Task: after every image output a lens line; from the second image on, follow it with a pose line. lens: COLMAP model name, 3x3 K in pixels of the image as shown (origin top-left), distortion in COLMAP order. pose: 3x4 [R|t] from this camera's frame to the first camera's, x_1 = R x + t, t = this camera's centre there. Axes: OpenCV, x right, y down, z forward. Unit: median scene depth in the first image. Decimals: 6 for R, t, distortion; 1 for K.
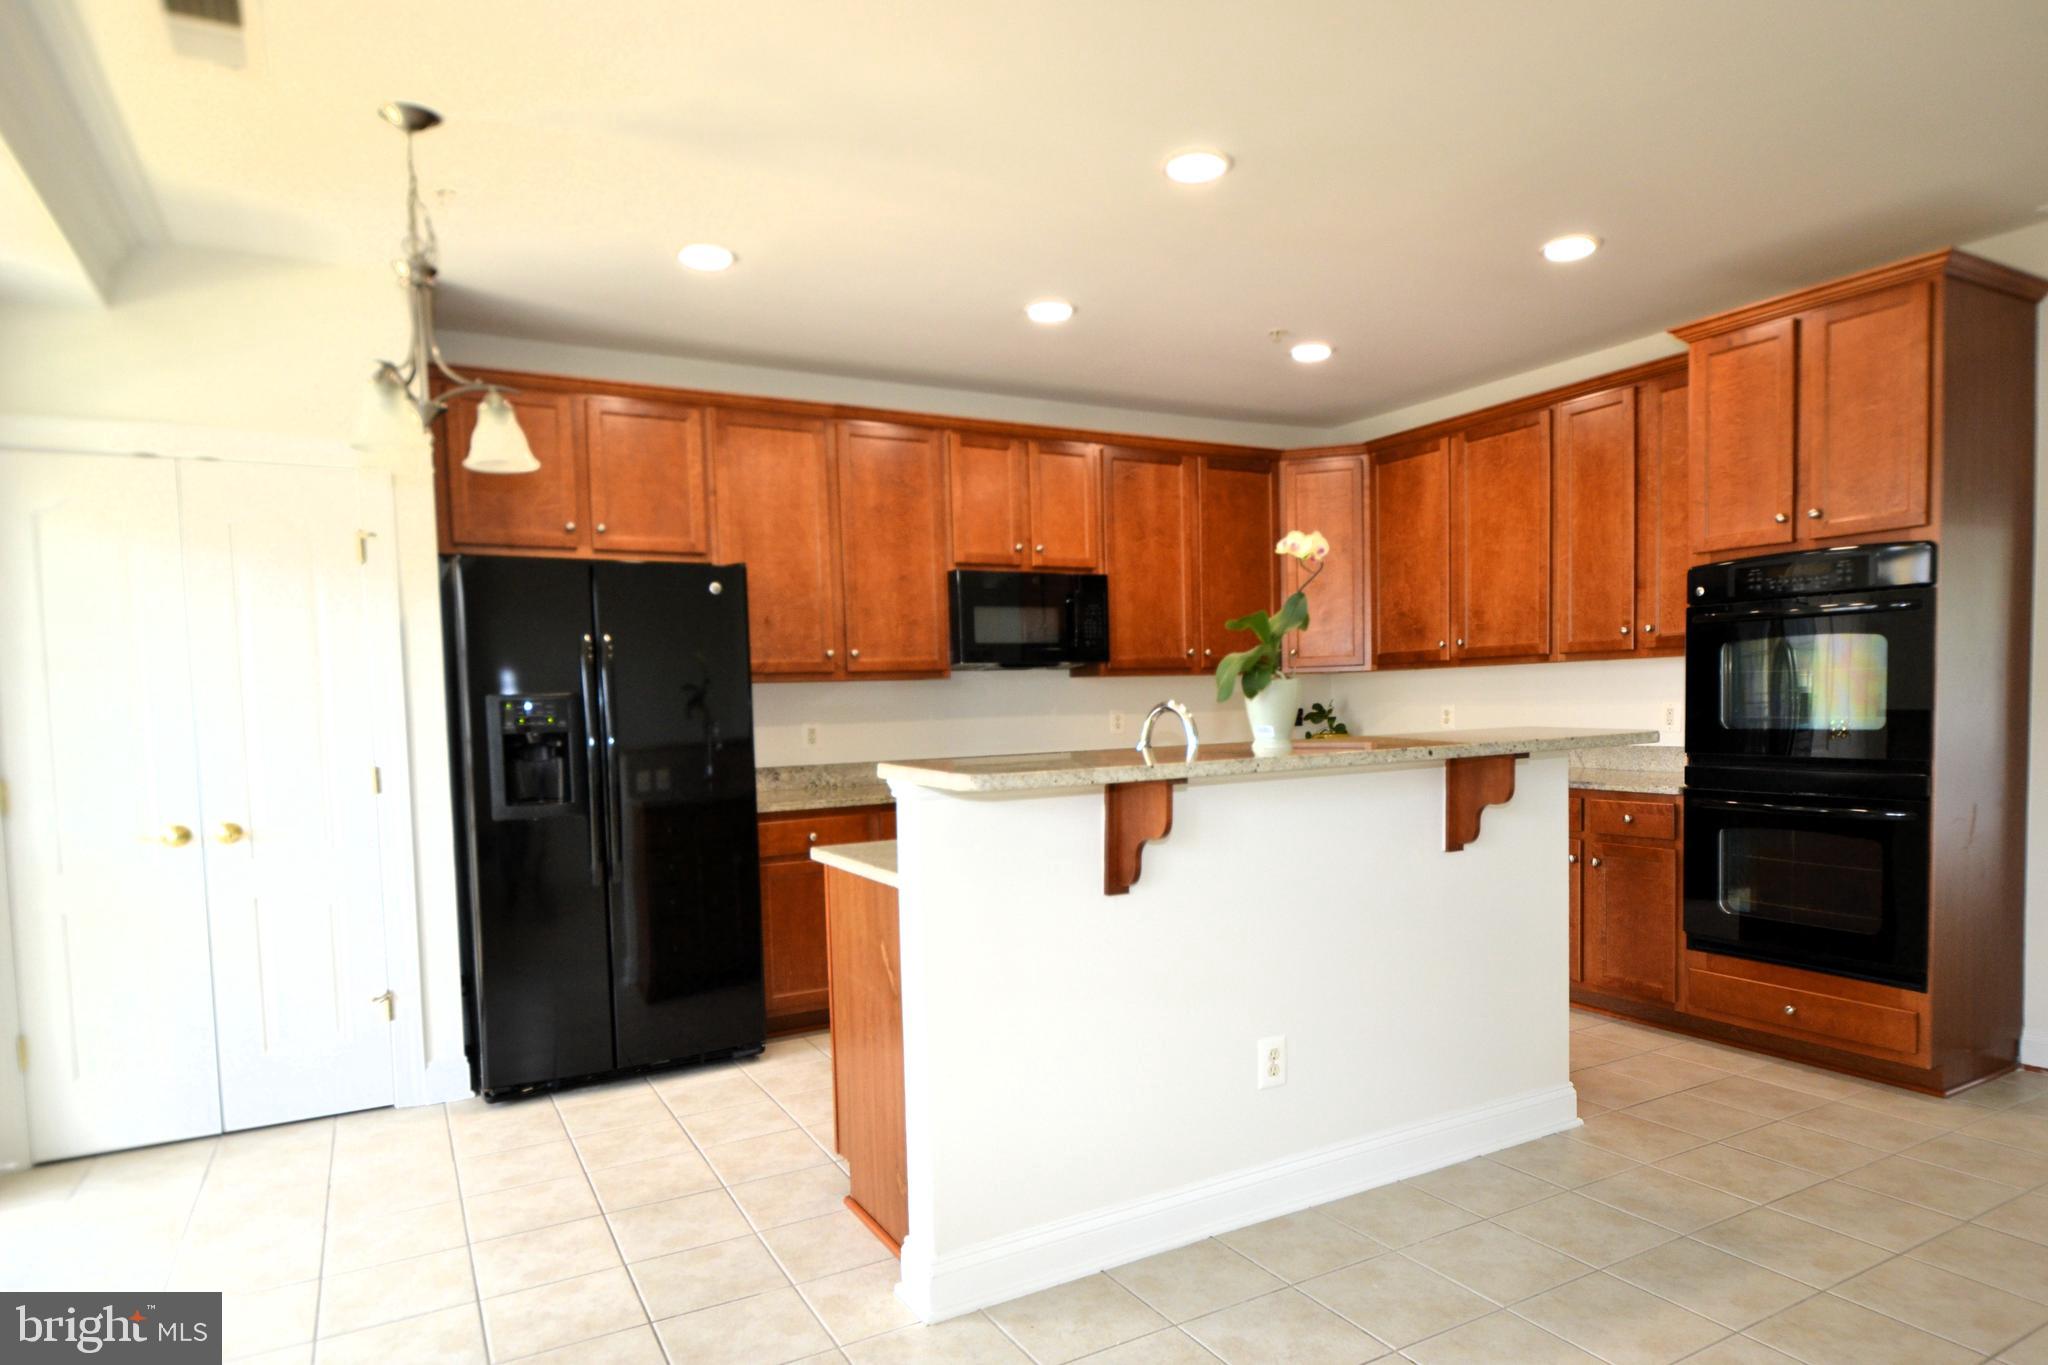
lens RADIAL K [[1189.2, 0, 1054.6], [0, 1189.2, 770.2], [0, 0, 1]] dist [0.032016, -0.028458]
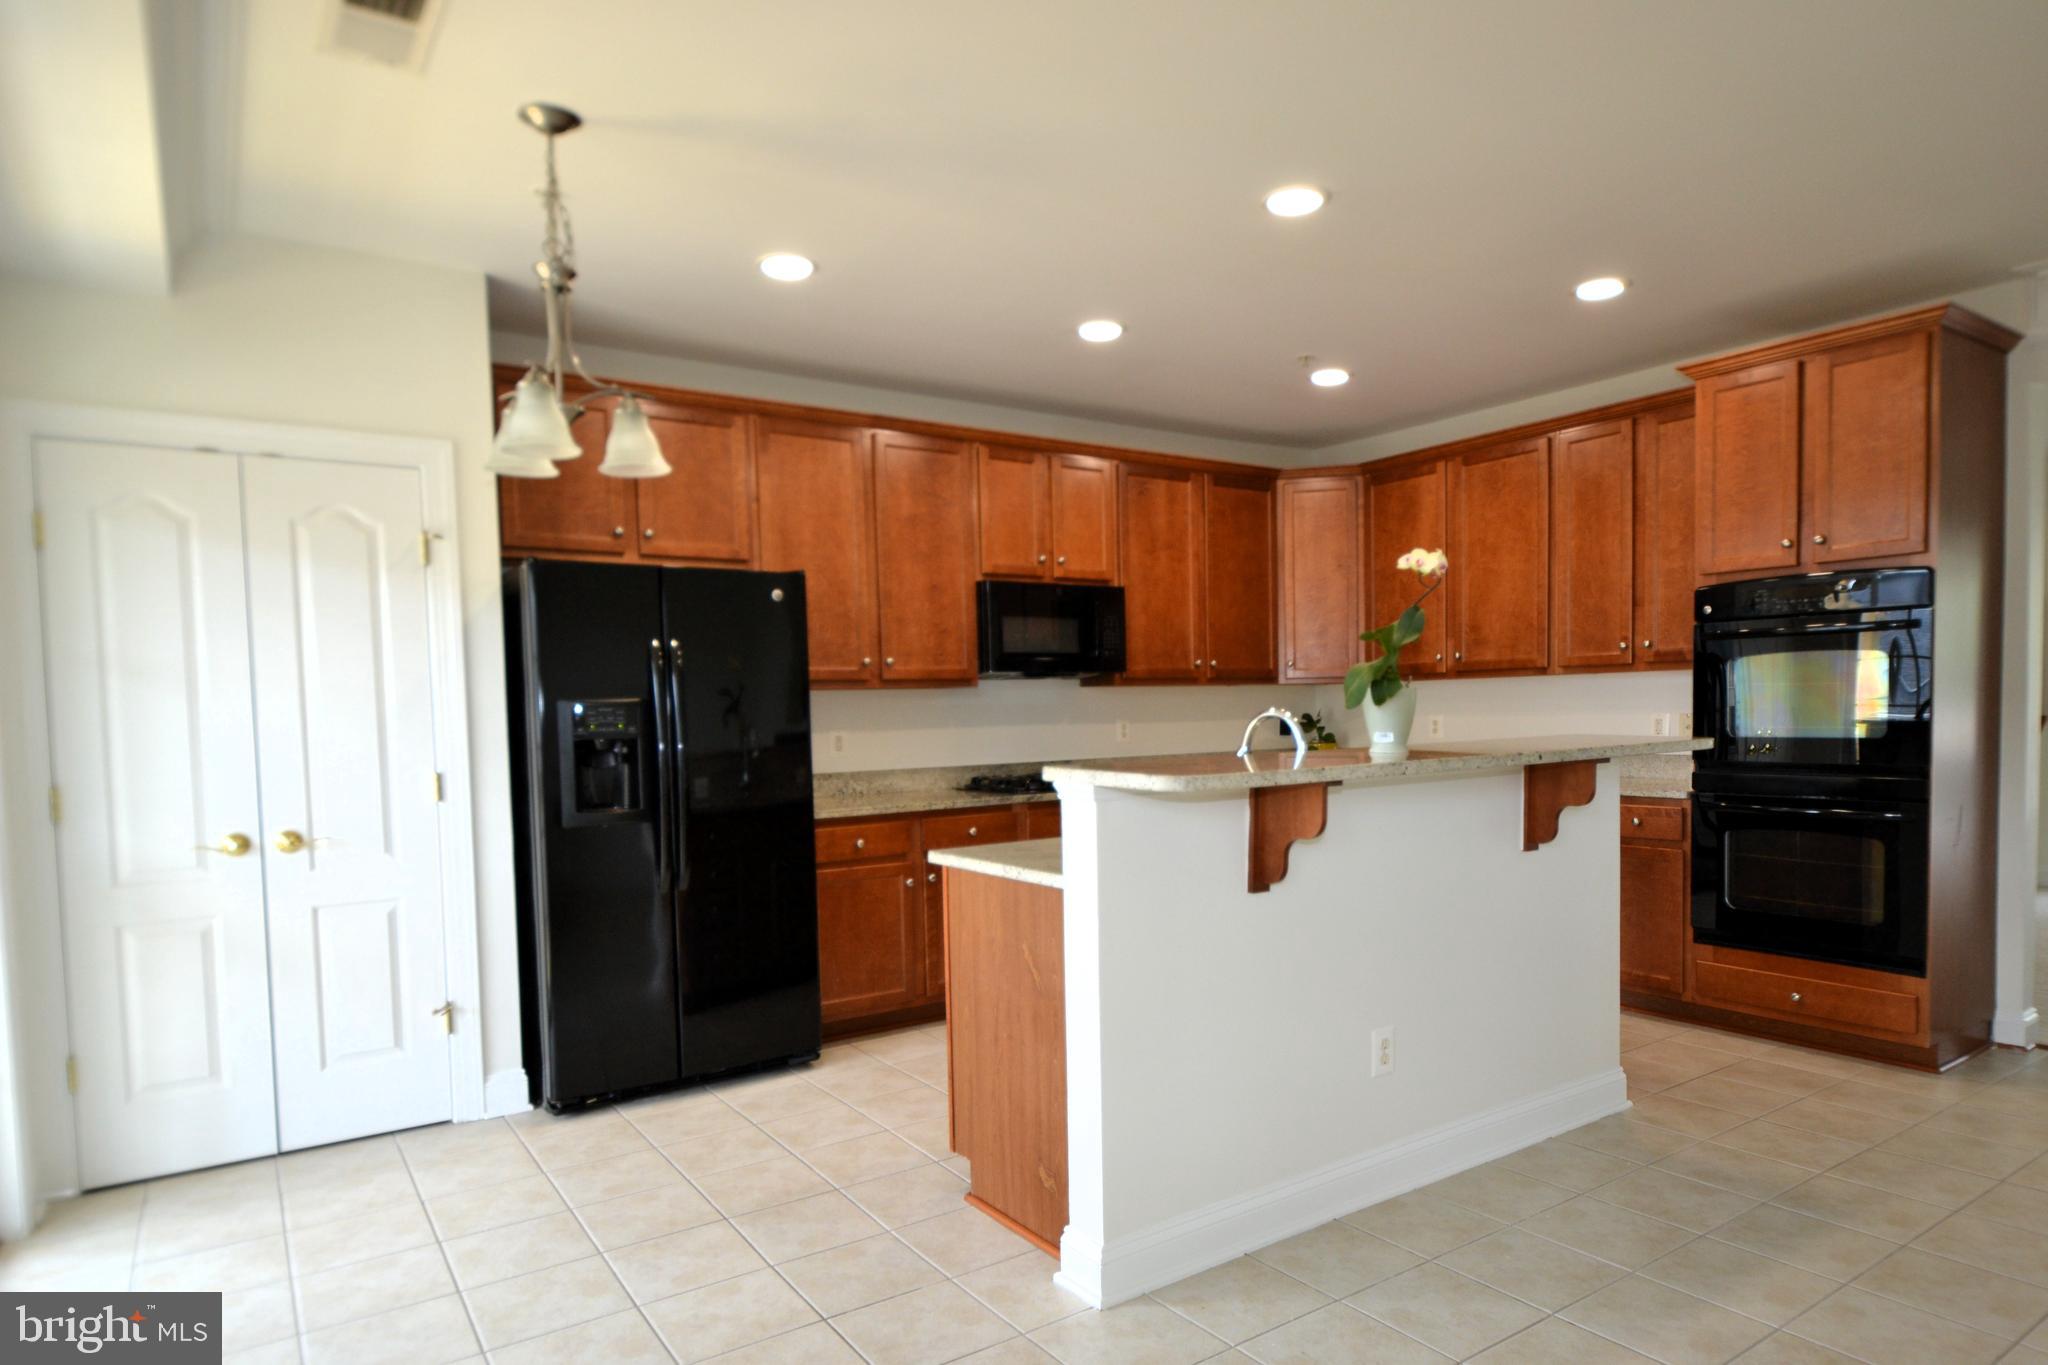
lens RADIAL K [[1189.2, 0, 1054.6], [0, 1189.2, 770.2], [0, 0, 1]] dist [0.032016, -0.028458]
pose [[0.995733, -0.000560, 0.092278, -0.126863], [0.001482, 0.999950, -0.009925, 0.004192], [-0.092268, 0.010020, 0.995684, -0.015206]]
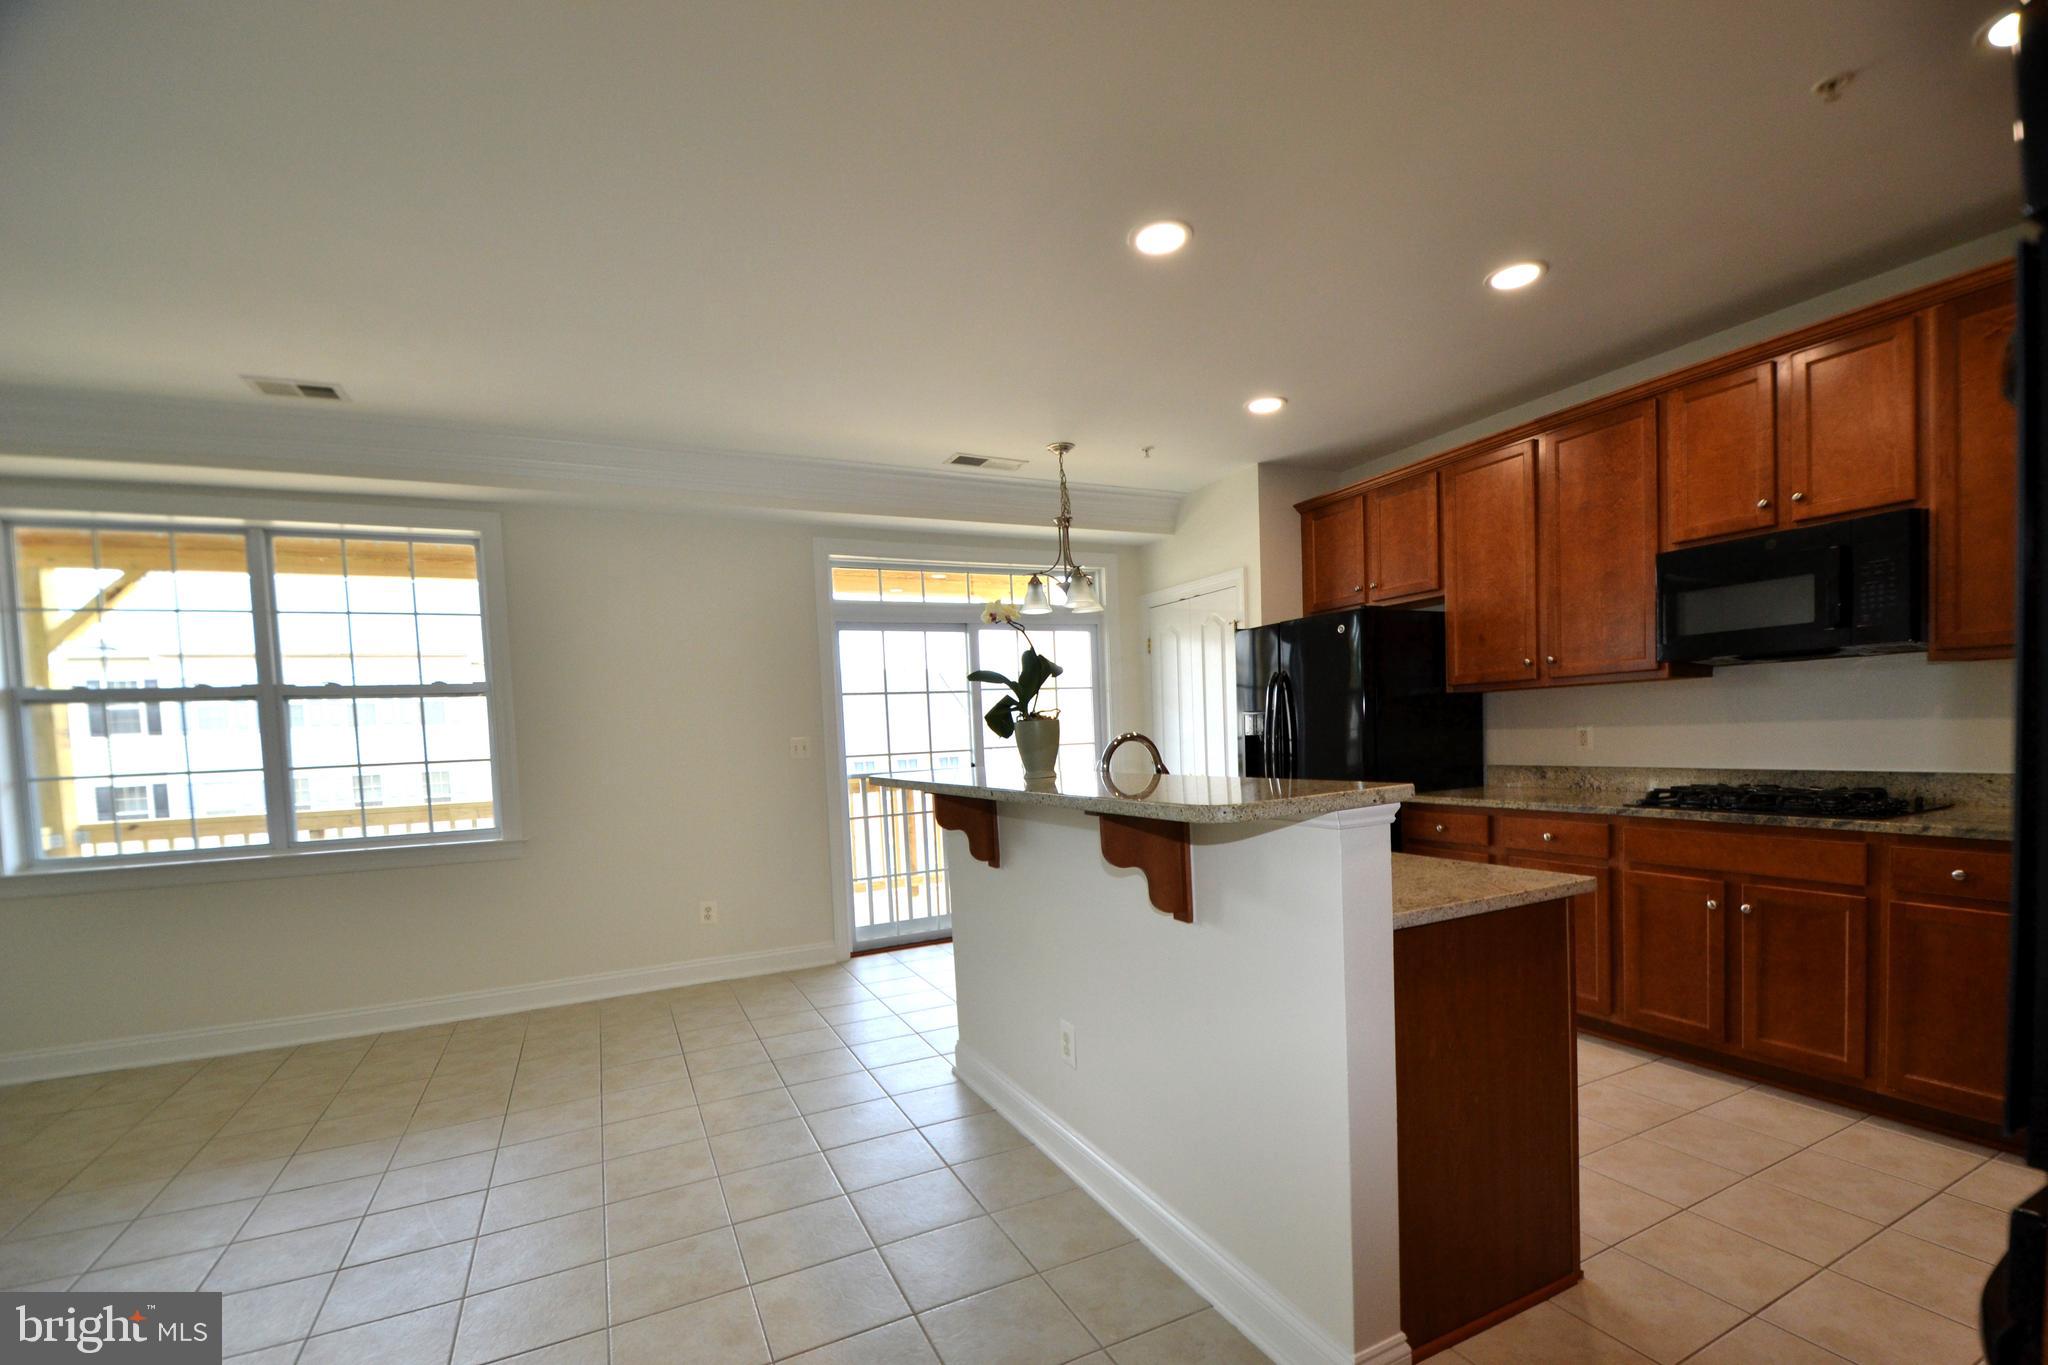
lens RADIAL K [[903.8, 0, 1055.9], [0, 903.8, 774.7], [0, 0, 1]] dist [0.027410, -0.030381]
pose [[-0.043496, 0.077840, -0.996017, 0.657168], [-0.017550, 0.996747, 0.078664, -0.056104], [0.998899, 0.020902, -0.041989, 0.636952]]
